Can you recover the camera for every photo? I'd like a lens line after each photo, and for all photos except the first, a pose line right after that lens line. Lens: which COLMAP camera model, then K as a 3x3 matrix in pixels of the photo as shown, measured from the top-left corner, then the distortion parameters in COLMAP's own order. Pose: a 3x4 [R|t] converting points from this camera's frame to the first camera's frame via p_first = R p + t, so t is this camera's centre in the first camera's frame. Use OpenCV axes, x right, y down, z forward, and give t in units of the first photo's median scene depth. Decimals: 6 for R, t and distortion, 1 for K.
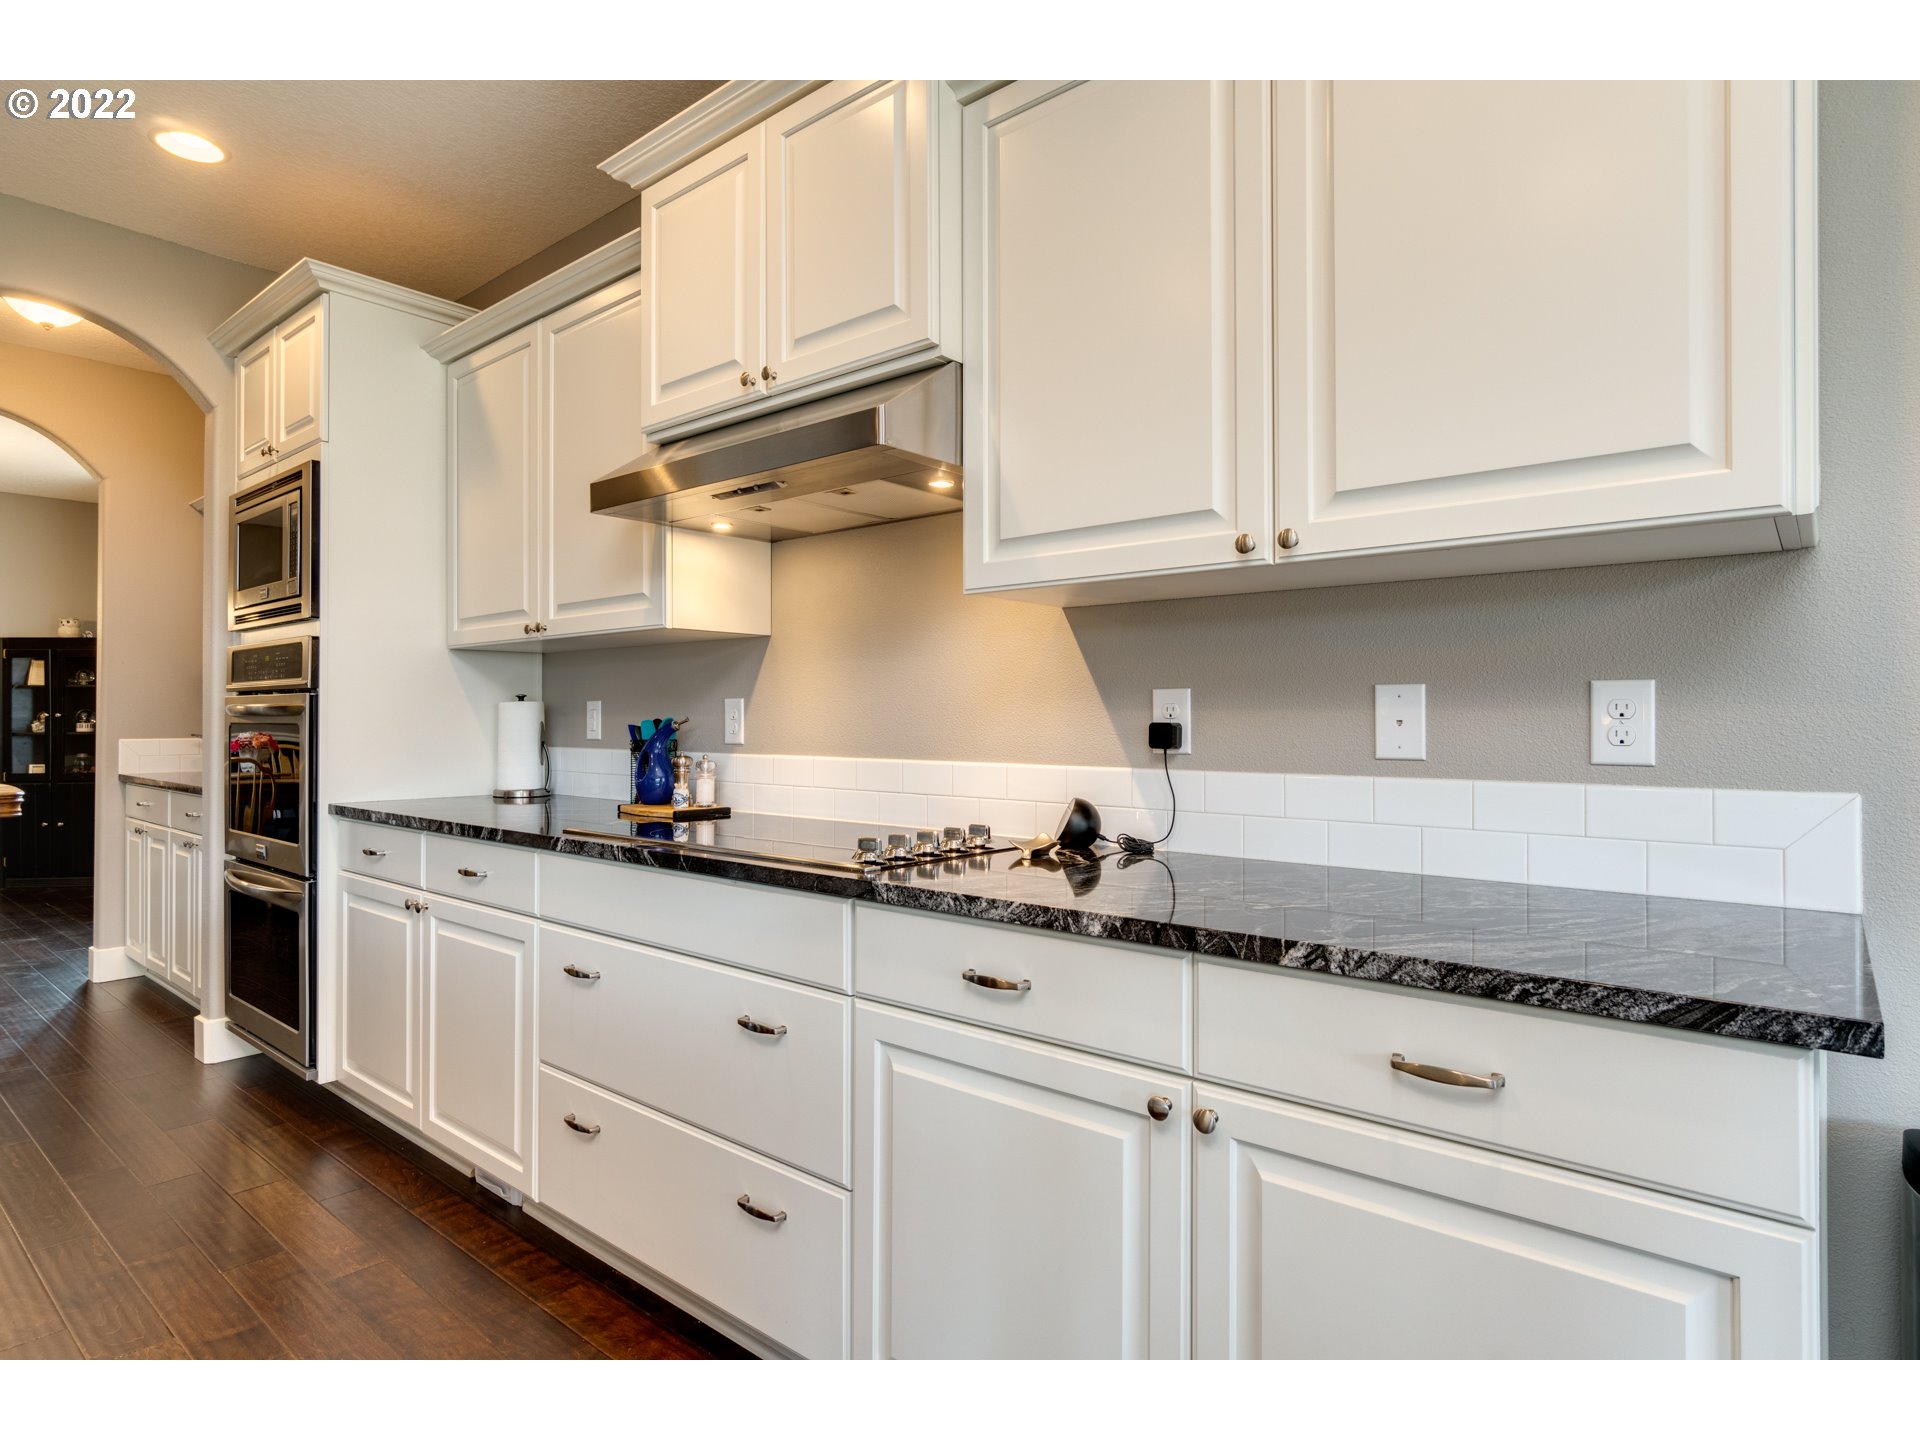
lens RADIAL K [[1027.3, 0, 965.5], [0, 1027.3, 722.9], [0, 0, 1]] dist [-0.012410, 0.000705]
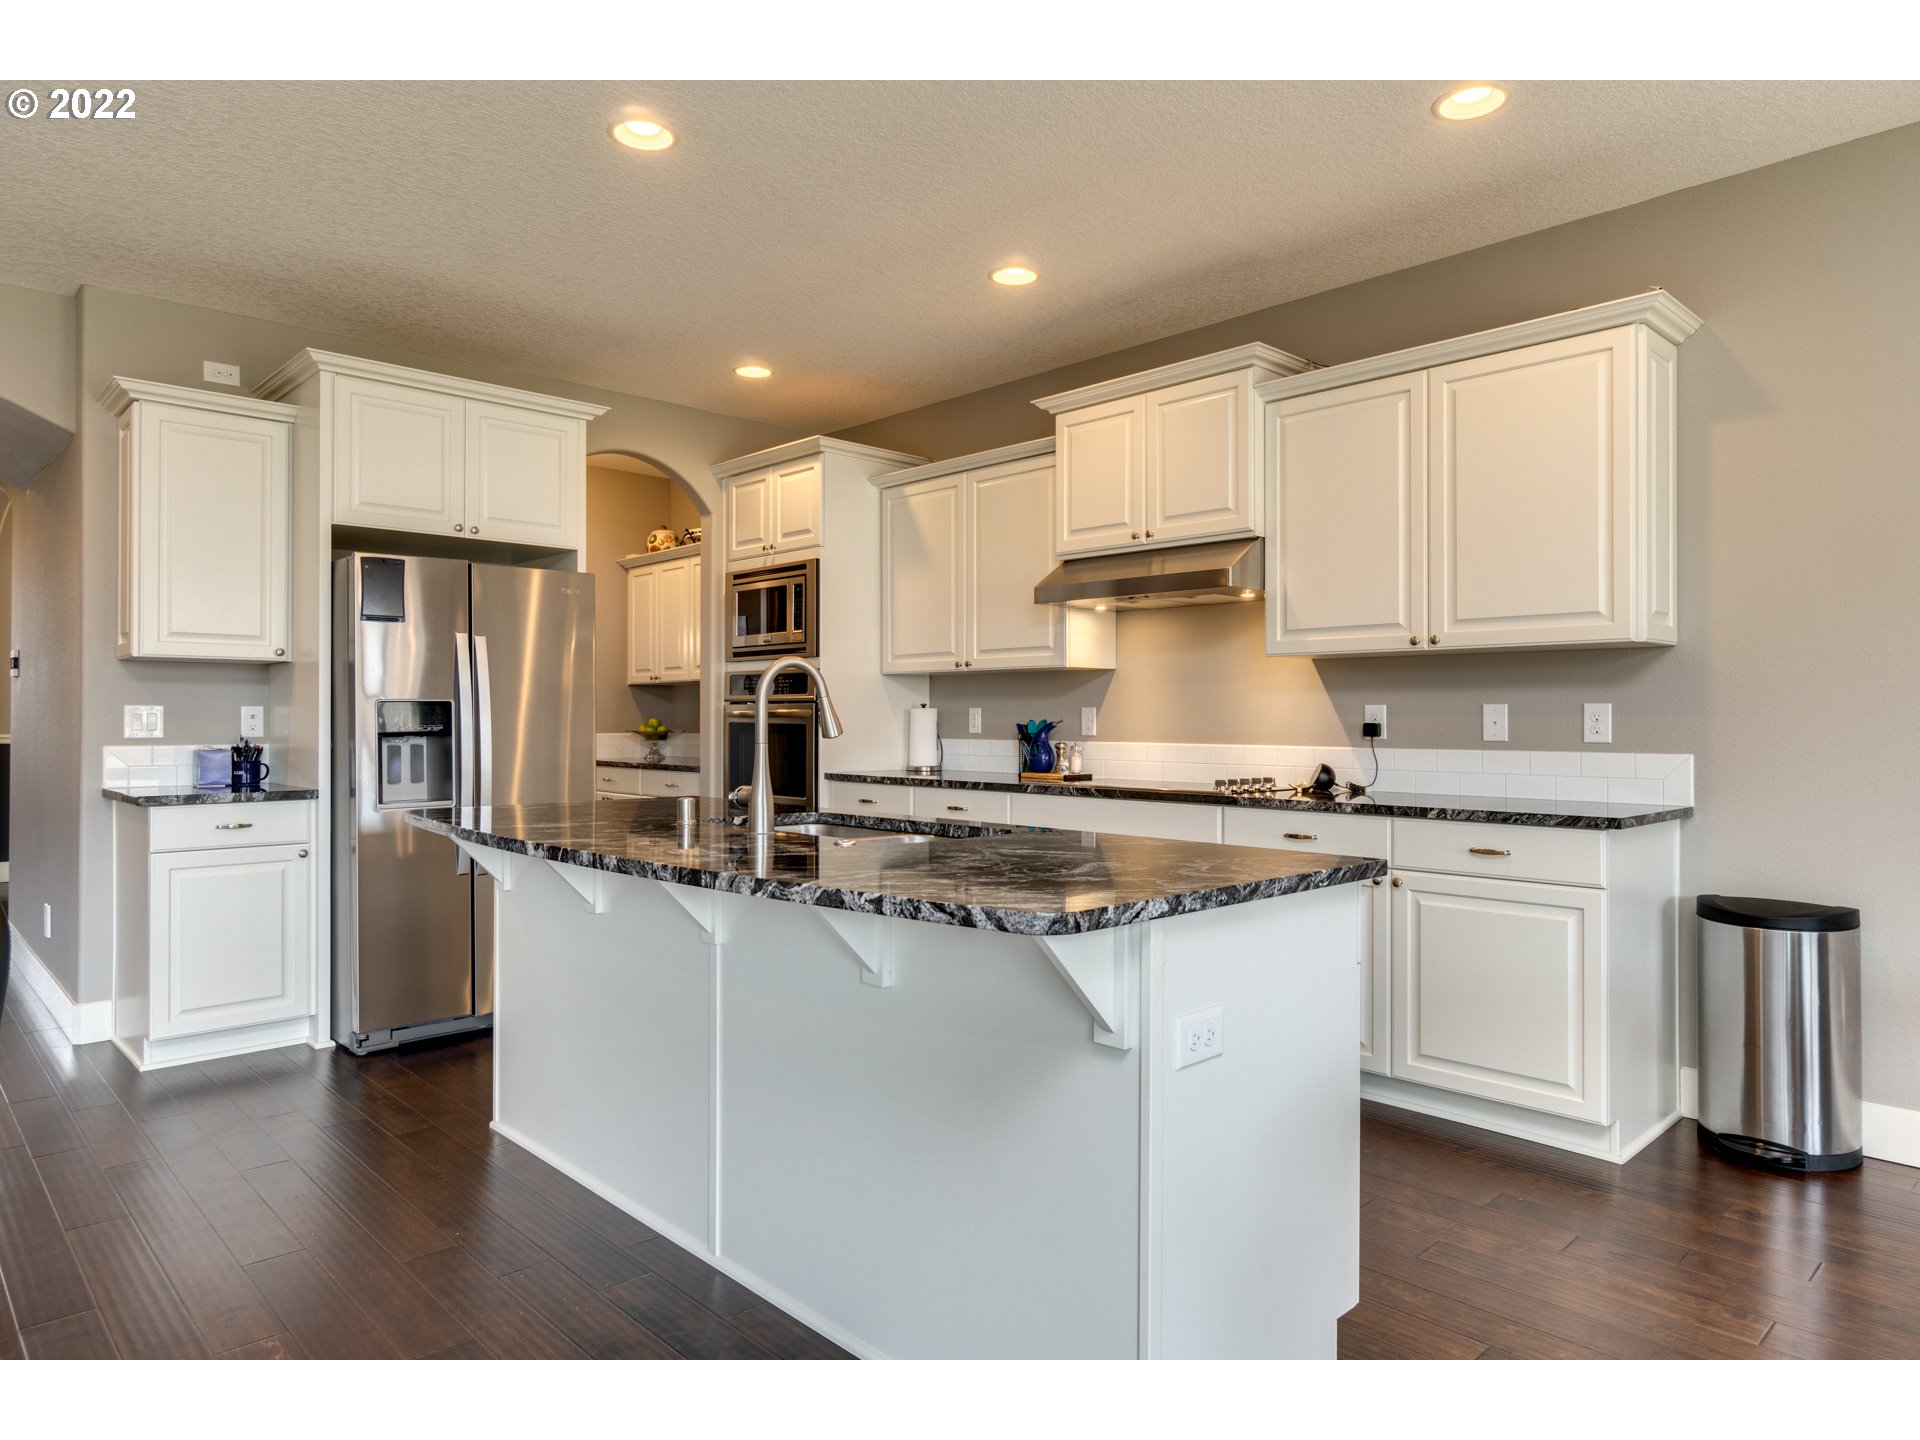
lens RADIAL K [[1190.6, 0, 954.8], [0, 1190.6, 715.6], [0, 0, 1]] dist [0.002595, -0.002036]
pose [[0.993543, 0.000963, -0.113450, -0.313046], [-0.001605, 0.999983, -0.005565, -0.000224], [0.113442, 0.005711, 0.993528, -1.238411]]
